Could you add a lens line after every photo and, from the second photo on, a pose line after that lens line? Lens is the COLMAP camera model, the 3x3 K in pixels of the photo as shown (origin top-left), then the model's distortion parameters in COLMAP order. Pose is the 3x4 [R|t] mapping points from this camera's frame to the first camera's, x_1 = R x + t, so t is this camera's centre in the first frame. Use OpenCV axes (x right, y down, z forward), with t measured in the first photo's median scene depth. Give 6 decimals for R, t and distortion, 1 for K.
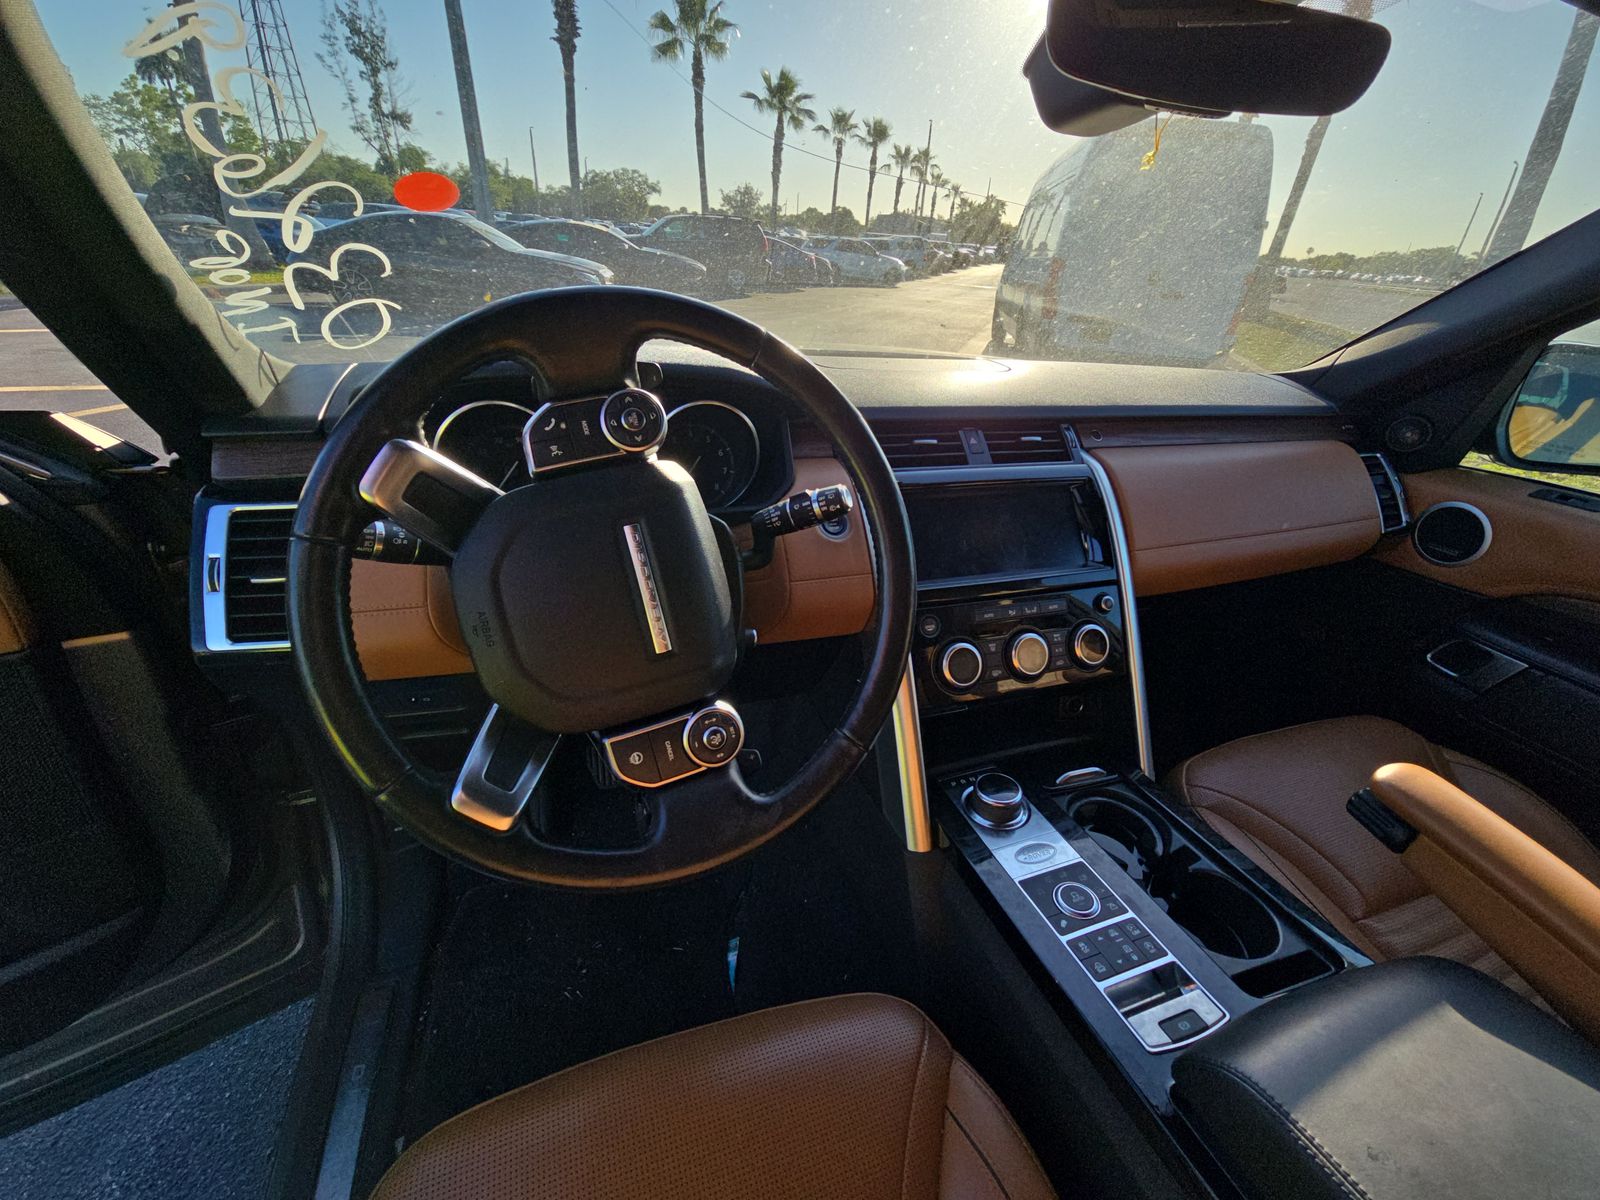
lens RADIAL K [[656.6, 0, 811.3], [0, 656.6, 589.3], [0, 0, 1]] dist [0.008267, -0.007150]
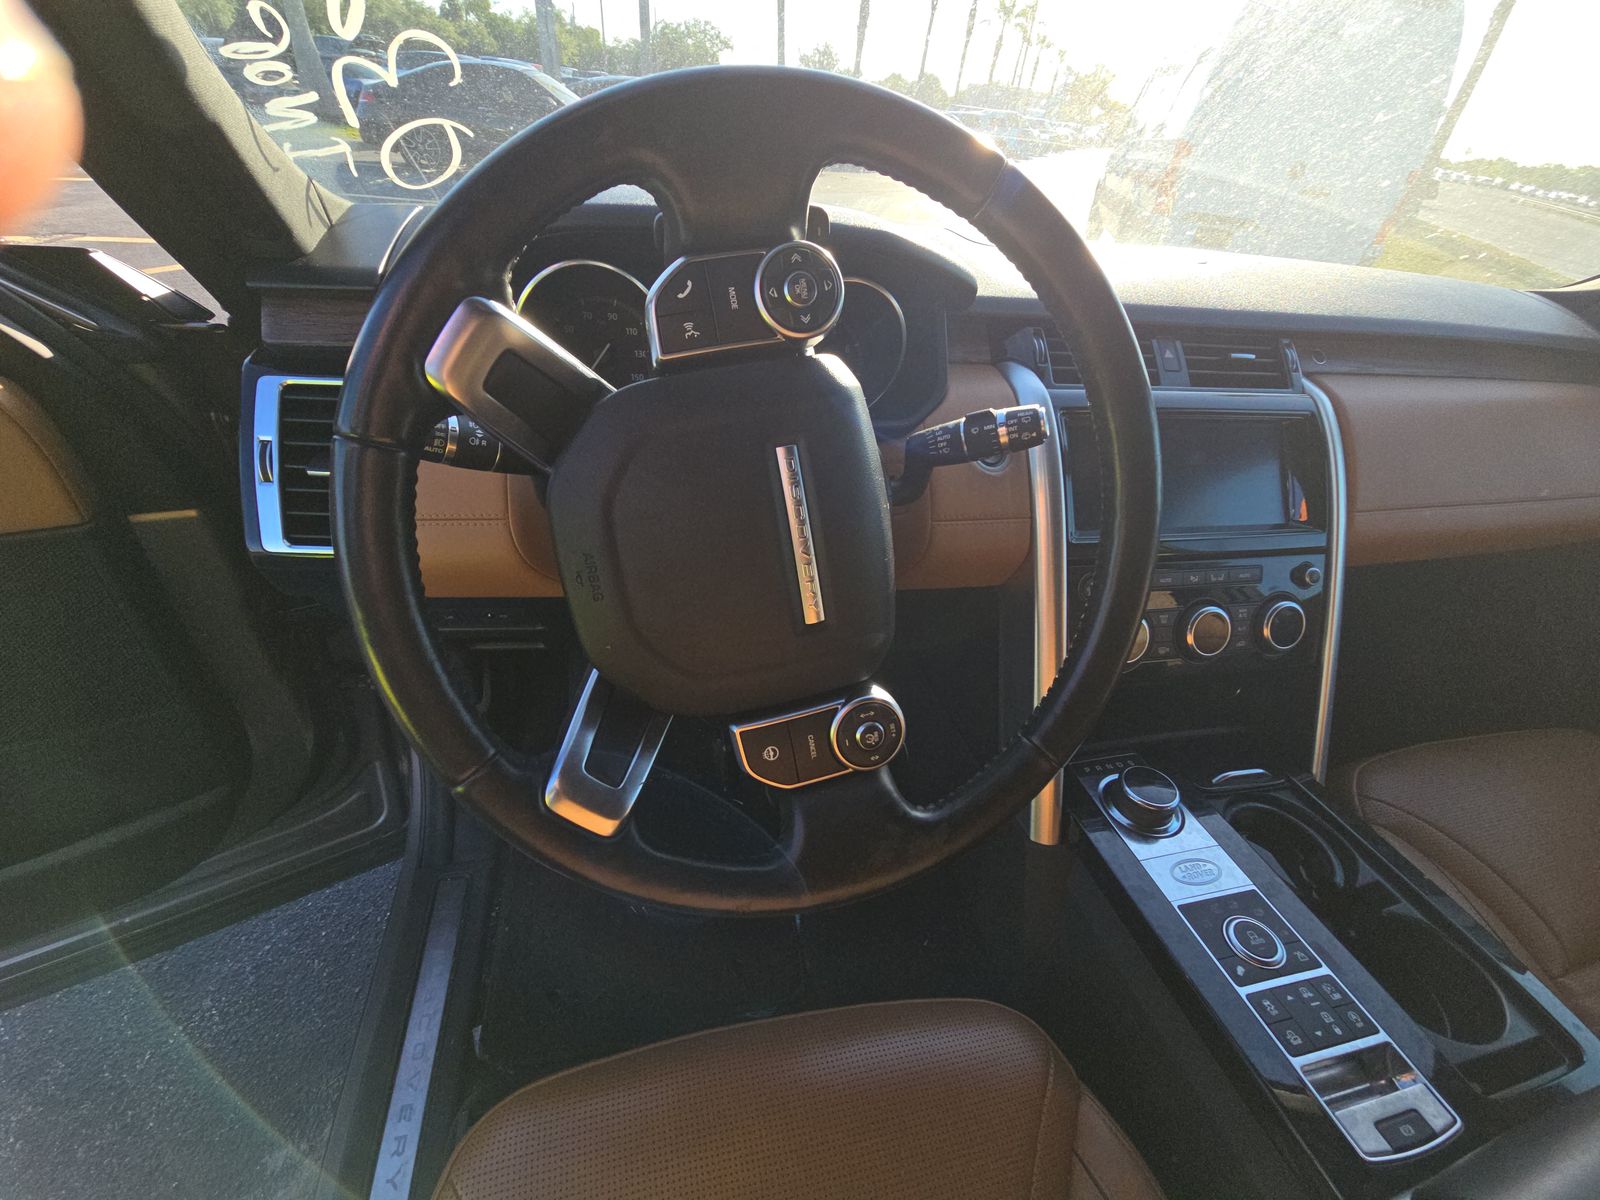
lens RADIAL K [[656.6, 0, 807.7], [0, 656.6, 611.8], [0, 0, 1]] dist [0.008267, -0.007150]
pose [[0.992462, 0.095787, -0.076446, -0.132343], [-0.081429, 0.981590, 0.172775, -0.034237], [0.091588, -0.165247, 0.981990, 0.198522]]
